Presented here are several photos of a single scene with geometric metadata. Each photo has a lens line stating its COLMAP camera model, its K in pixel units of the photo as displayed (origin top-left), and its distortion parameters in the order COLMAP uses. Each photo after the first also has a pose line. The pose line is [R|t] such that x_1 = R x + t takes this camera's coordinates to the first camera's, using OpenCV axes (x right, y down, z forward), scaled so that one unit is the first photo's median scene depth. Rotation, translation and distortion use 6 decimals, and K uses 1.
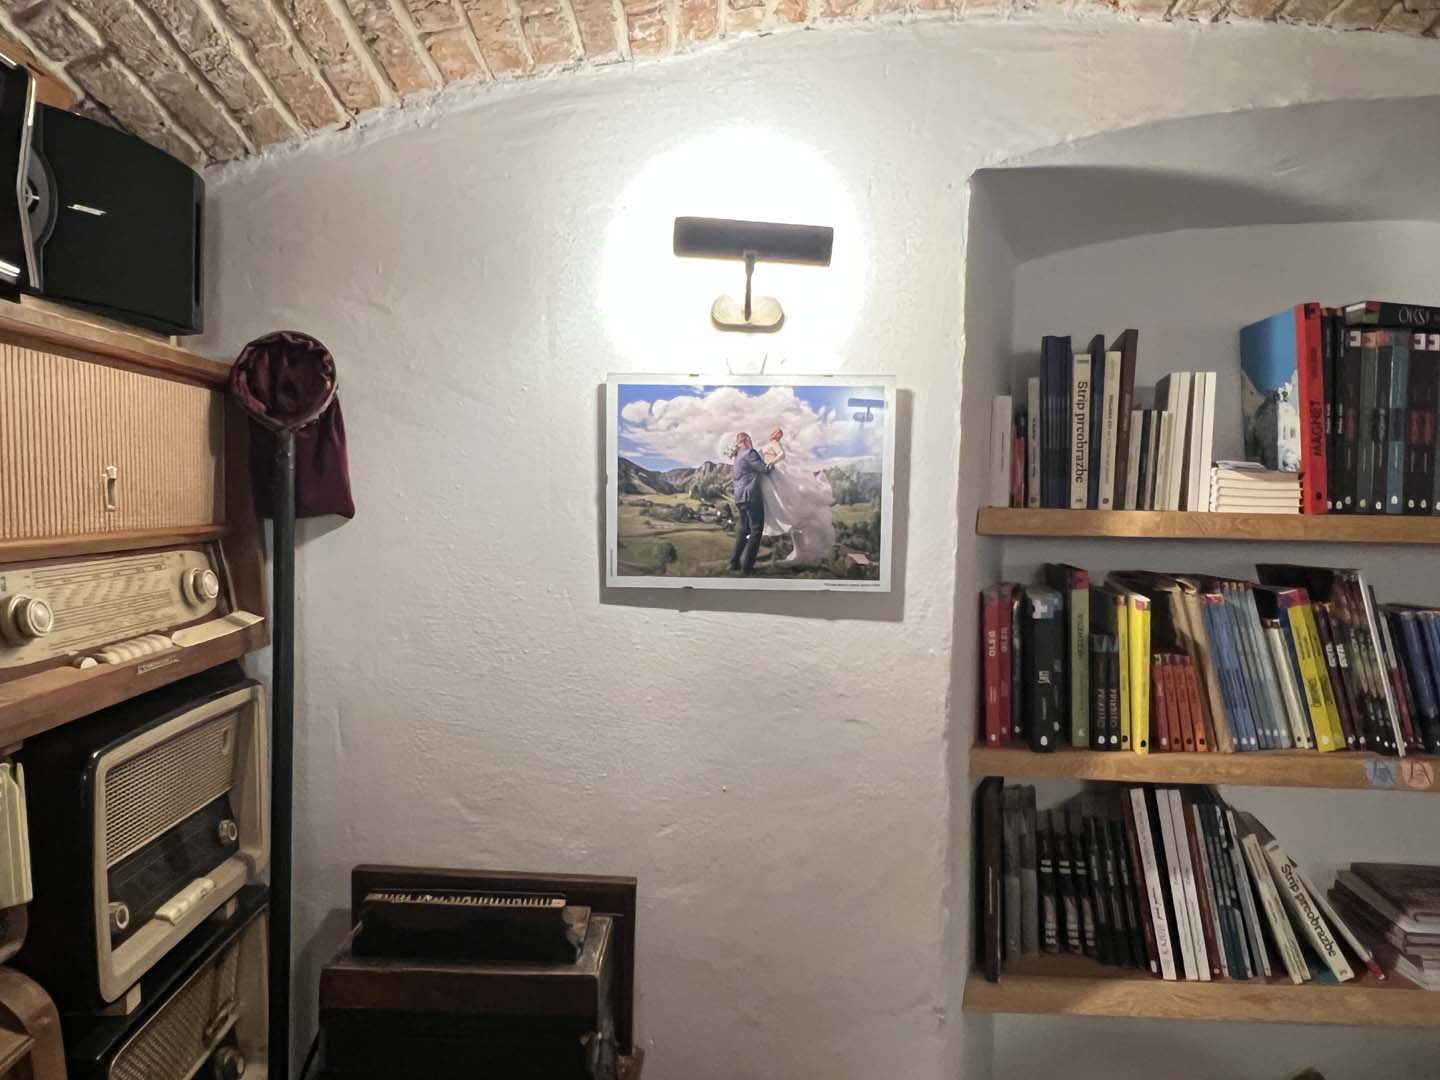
lens RADIAL K [[1058.9, 0, 717.4], [0, 1058.9, 558.6], [0, 0, 1]] dist [-0.000960, -0.001073]
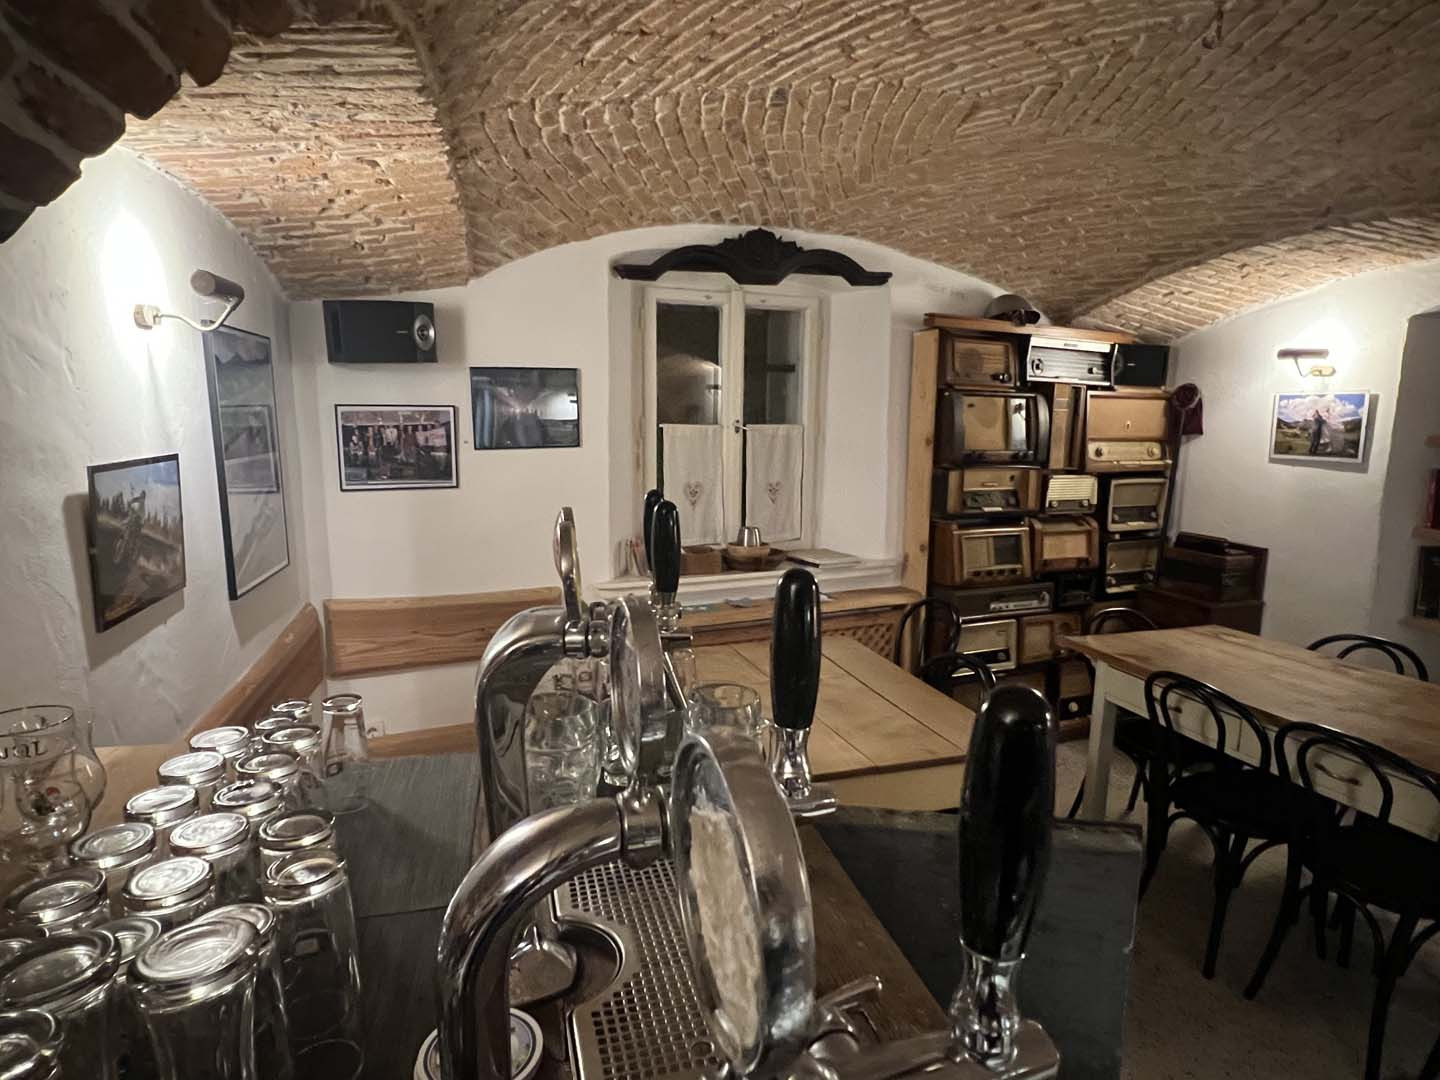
lens RADIAL K [[822.1, 0, 720.0], [0, 822.1, 540.0], [0, 0, 1]] dist [0.002615, -0.000033]
pose [[0.373051, 0.134632, -0.917991, 1.648067], [-0.061266, 0.990831, 0.120417, 0.078216], [0.925786, 0.011320, 0.377879, -1.544223]]
